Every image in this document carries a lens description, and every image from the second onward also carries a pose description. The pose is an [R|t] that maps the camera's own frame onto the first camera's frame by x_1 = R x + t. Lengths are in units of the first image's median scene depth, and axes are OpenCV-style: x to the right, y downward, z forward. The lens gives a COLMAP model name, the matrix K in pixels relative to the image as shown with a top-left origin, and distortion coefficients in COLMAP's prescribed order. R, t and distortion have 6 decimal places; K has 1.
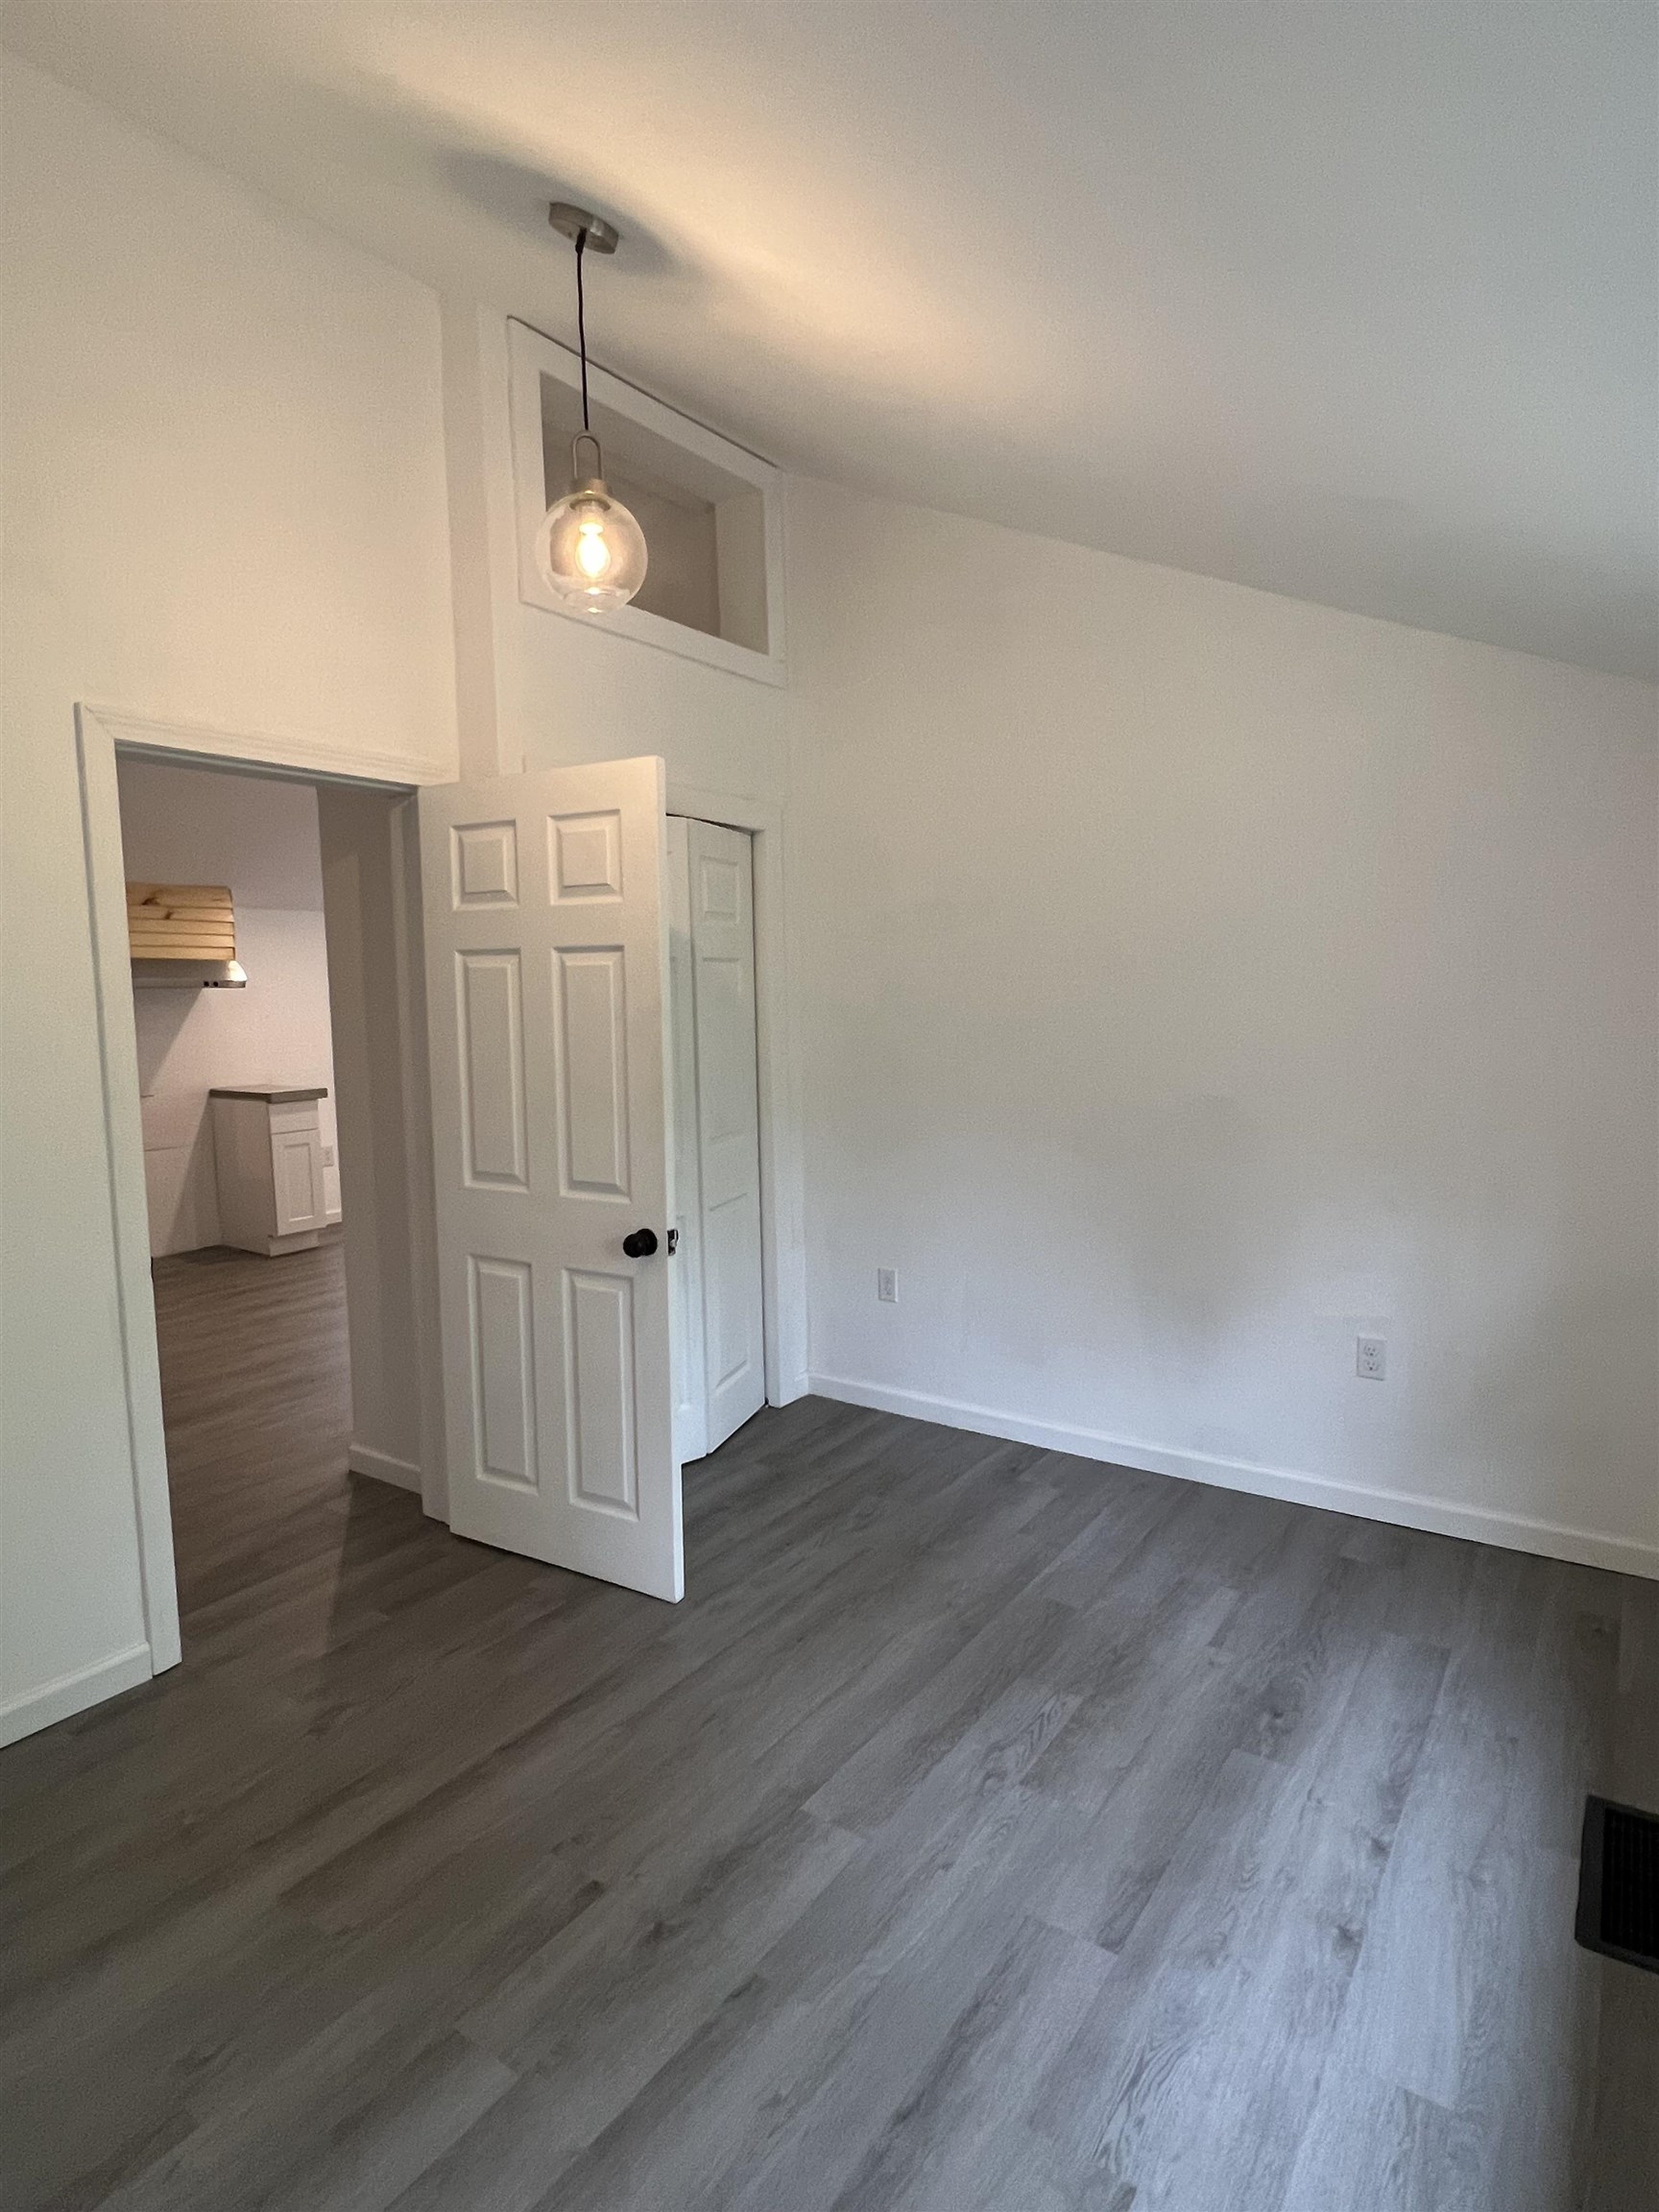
lens RADIAL K [[1181.2, 0, 828.5], [0, 1181.2, 1100.7], [0, 0, 1]] dist [0.001400, 0.000344]
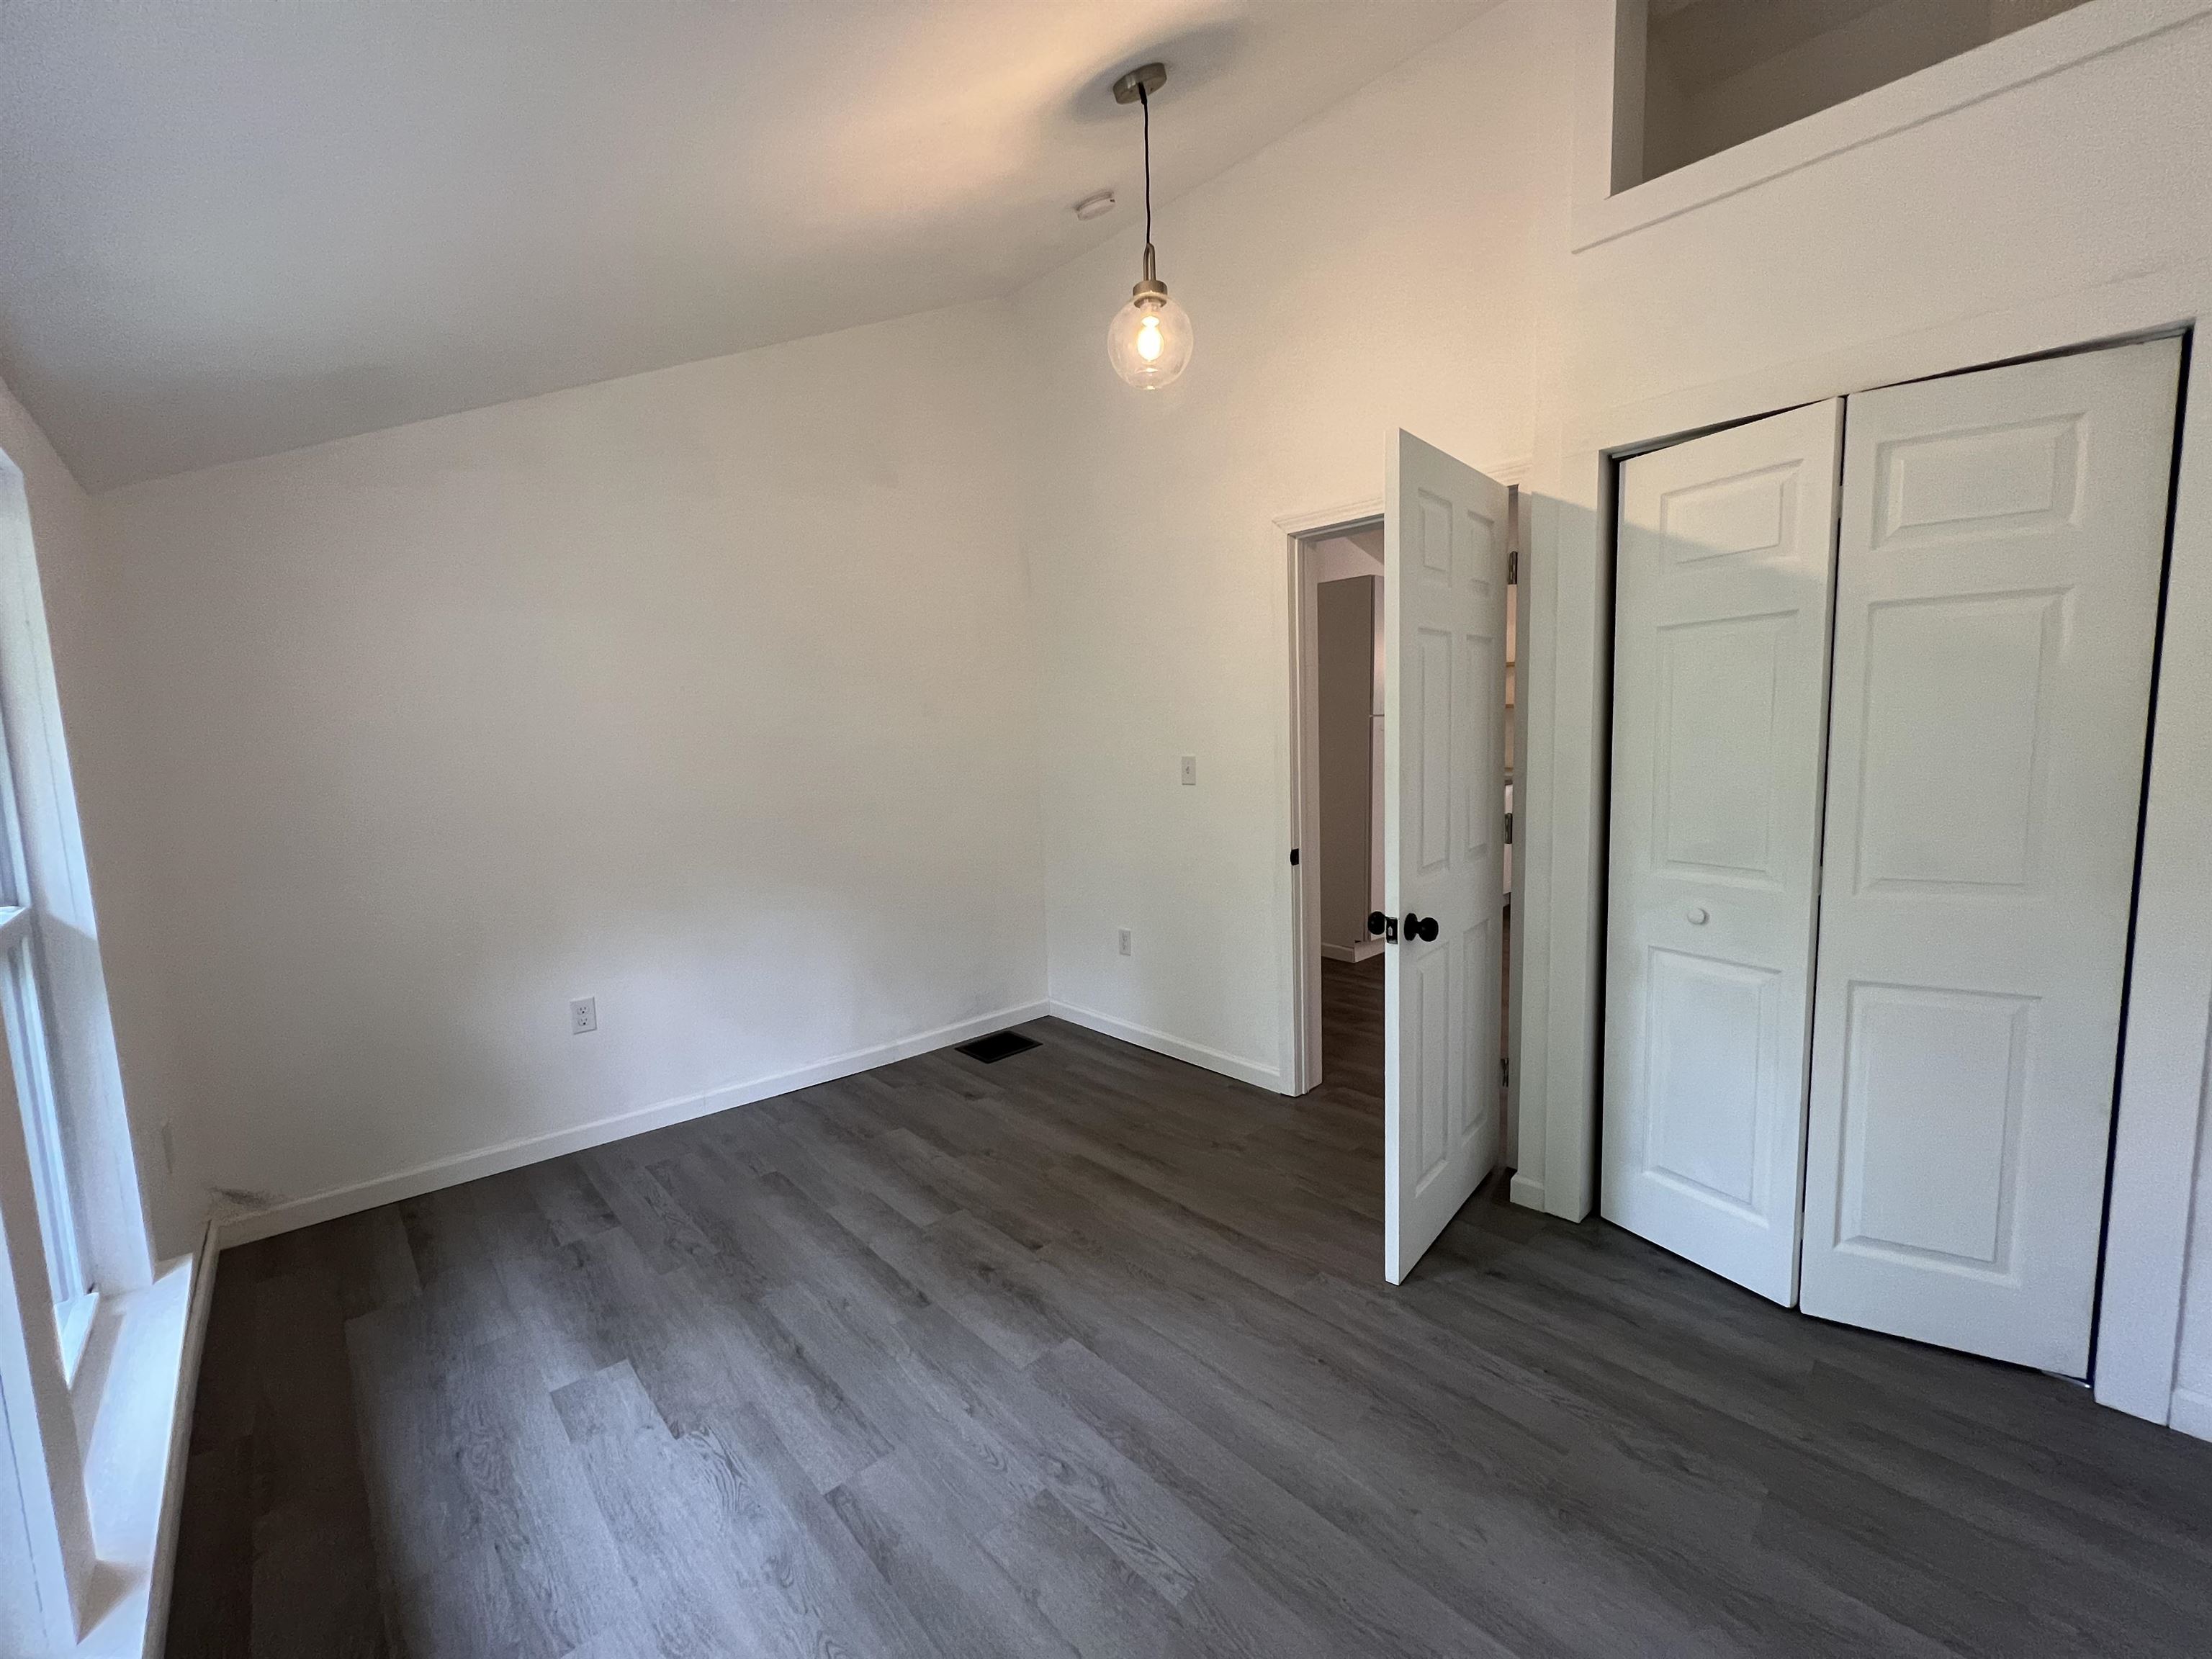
lens RADIAL K [[885.6, 0, 1103.4], [0, 885.6, 827.5], [0, 0, 1]] dist [0.001118, 0.000260]
pose [[-0.203733, 0.132052, -0.970080, 0.924251], [-0.053172, 0.987907, 0.145645, -0.089468], [0.977581, 0.081254, -0.194248, 1.331009]]
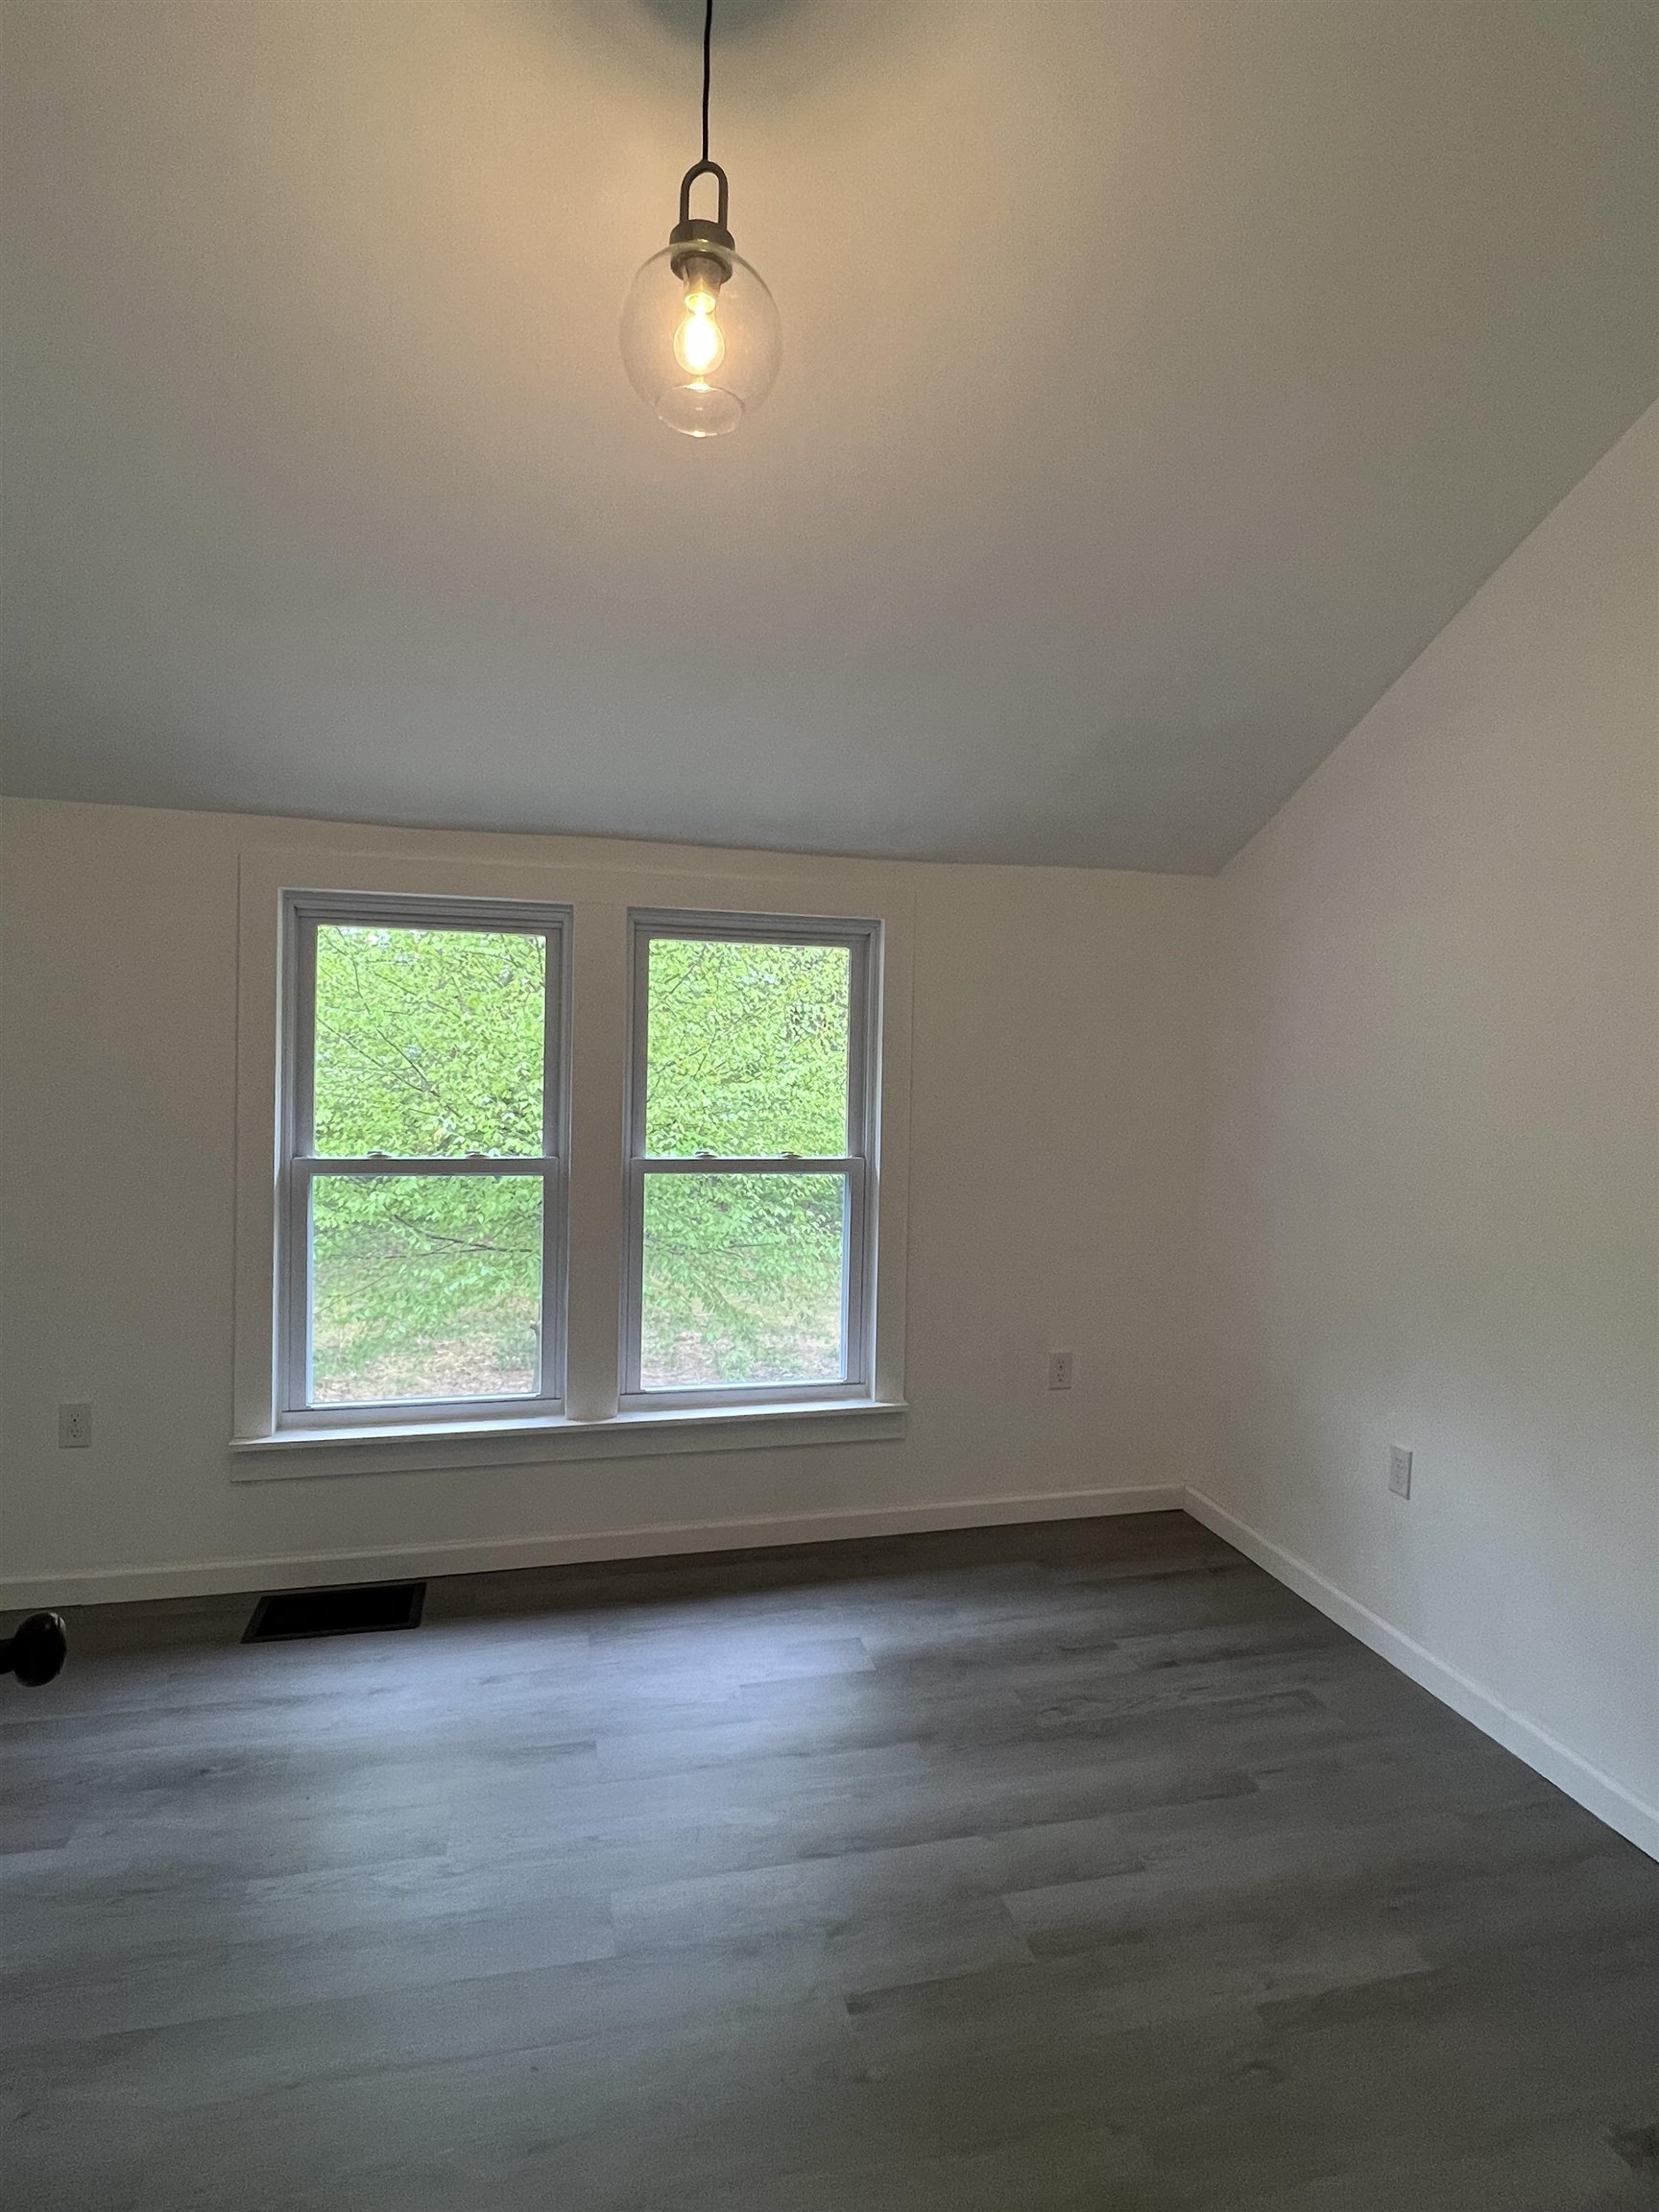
lens RADIAL K [[1182.9, 0, 825.6], [0, 1182.9, 1083.1], [0, 0, 1]] dist [-0.001315, 0.000489]
pose [[-0.755297, -0.004725, 0.655366, -0.797899], [0.049083, 0.996758, 0.063753, -0.096355], [-0.653542, 0.080320, -0.752616, 1.701261]]
